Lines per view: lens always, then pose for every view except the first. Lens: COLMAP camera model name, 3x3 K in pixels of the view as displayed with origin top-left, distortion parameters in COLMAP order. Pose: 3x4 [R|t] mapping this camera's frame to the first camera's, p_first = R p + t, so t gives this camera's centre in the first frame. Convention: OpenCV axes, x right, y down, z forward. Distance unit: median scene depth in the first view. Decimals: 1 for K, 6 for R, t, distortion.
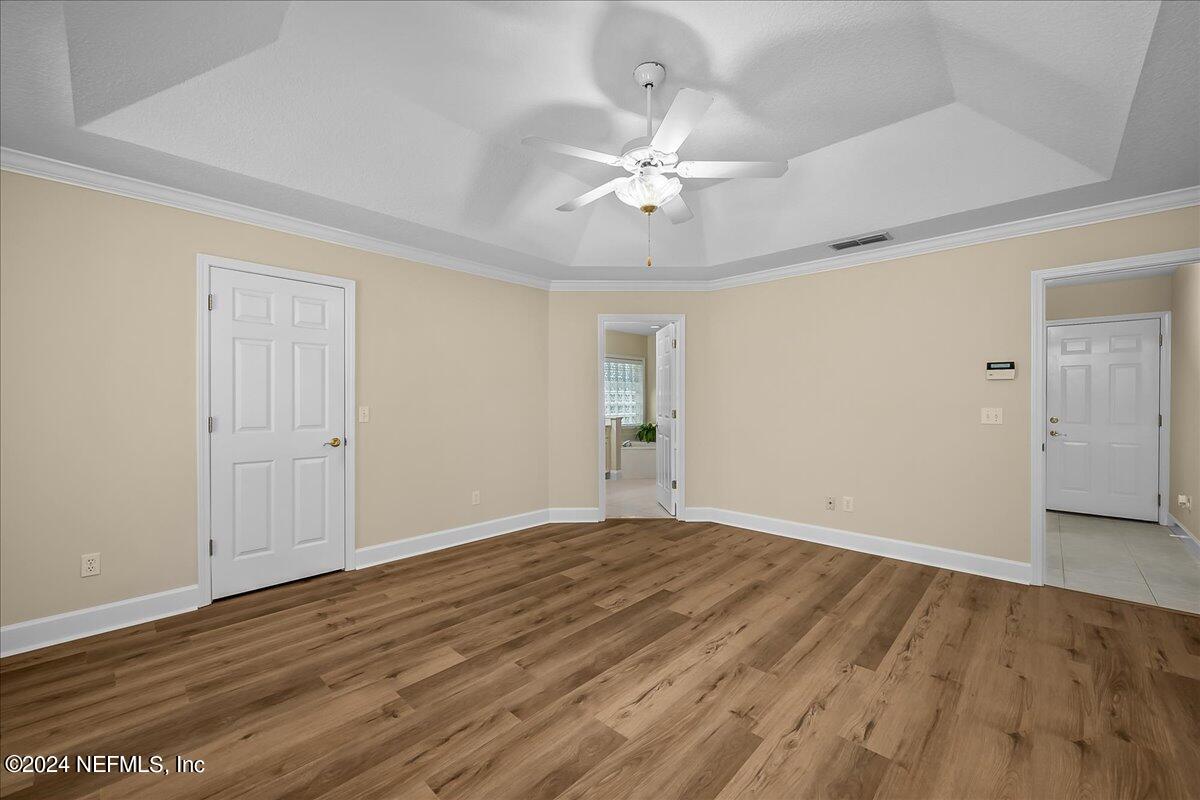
lens RADIAL K [[472.5, 0, 593.4], [0, 472.5, 402.9], [0, 0, 1]] dist [0.000329, 0.000459]
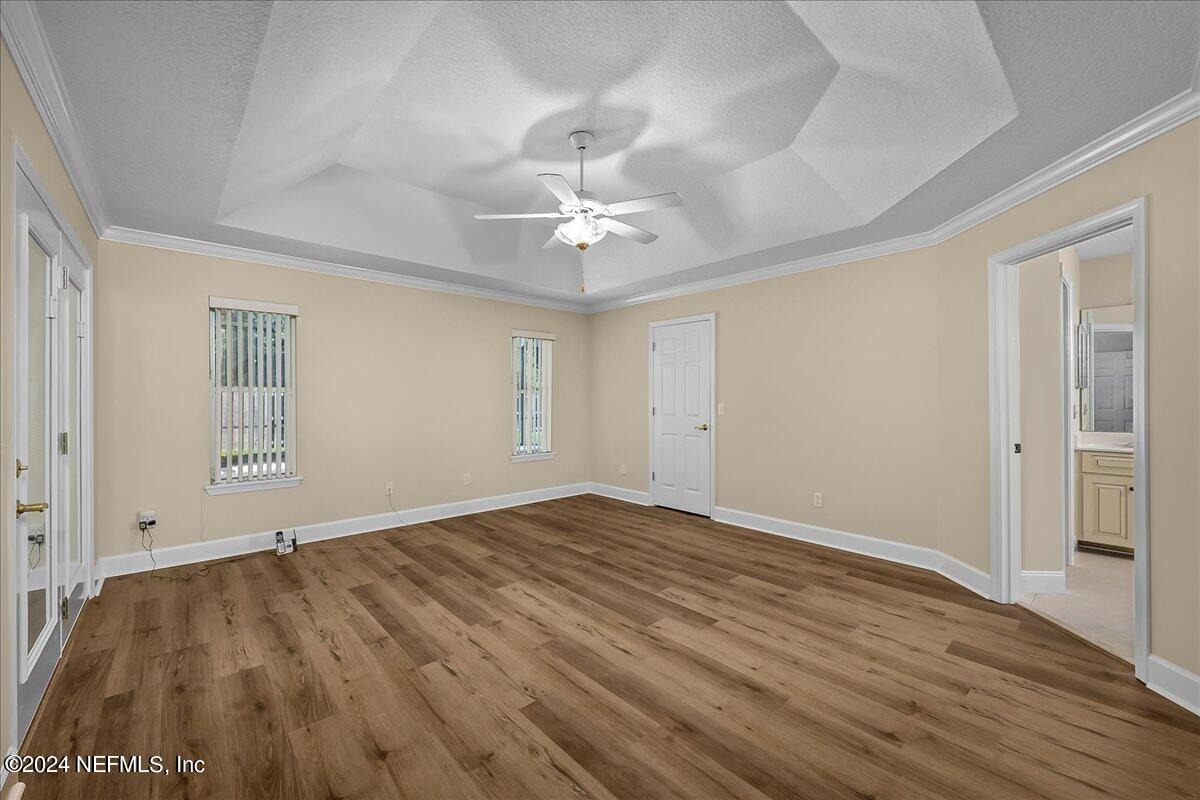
lens RADIAL K [[472.5, 0, 593.4], [0, 472.5, 397.3], [0, 0, 1]] dist [0.000329, 0.000459]
pose [[-0.076551, -0.001666, -0.997064, 1.142998], [-0.004351, 0.999990, -0.001337, -0.006770], [0.997056, 0.004235, -0.076558, 0.943981]]
